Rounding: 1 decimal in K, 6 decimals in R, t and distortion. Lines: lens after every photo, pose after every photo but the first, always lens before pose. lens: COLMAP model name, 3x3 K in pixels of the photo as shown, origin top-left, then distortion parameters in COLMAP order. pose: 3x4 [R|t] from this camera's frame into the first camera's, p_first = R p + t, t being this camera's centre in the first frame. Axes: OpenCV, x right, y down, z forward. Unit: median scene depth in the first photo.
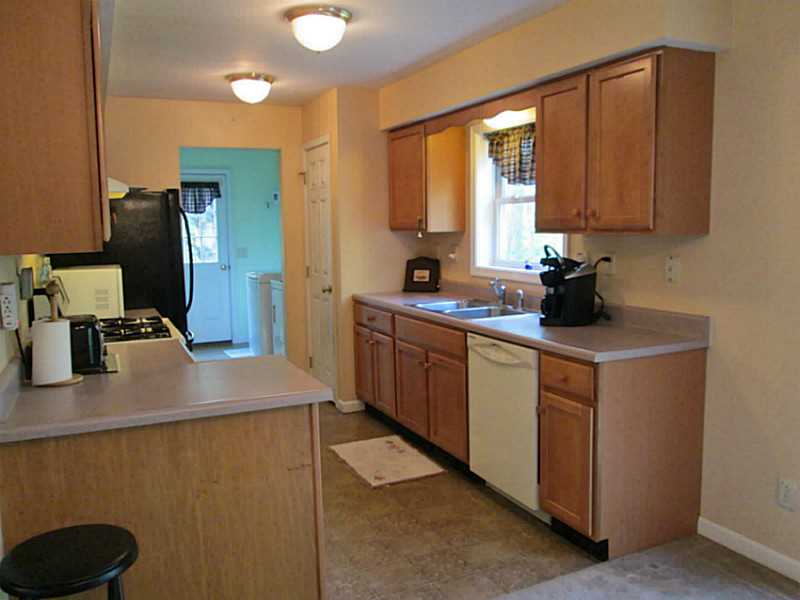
lens RADIAL K [[672.4, 0, 401.3], [0, 672.4, 299.4], [0, 0, 1]] dist [-0.043889, 0.013293]
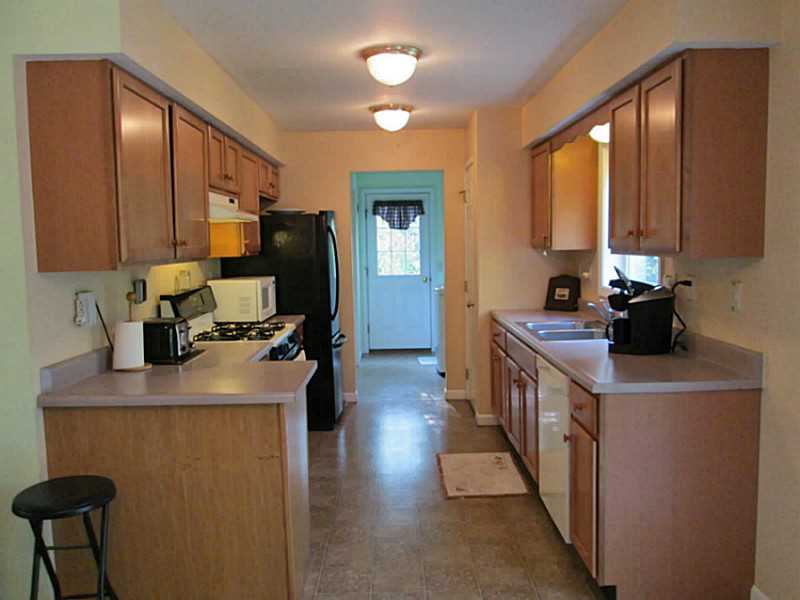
lens RADIAL K [[672.4, 0, 393.5], [0, 672.4, 299.0], [0, 0, 1]] dist [-0.043889, 0.013293]
pose [[0.907026, 0.034254, -0.419678, 0.283993], [-0.041449, 0.999108, -0.008036, -0.012748], [0.419029, 0.024684, 0.907637, 0.015846]]
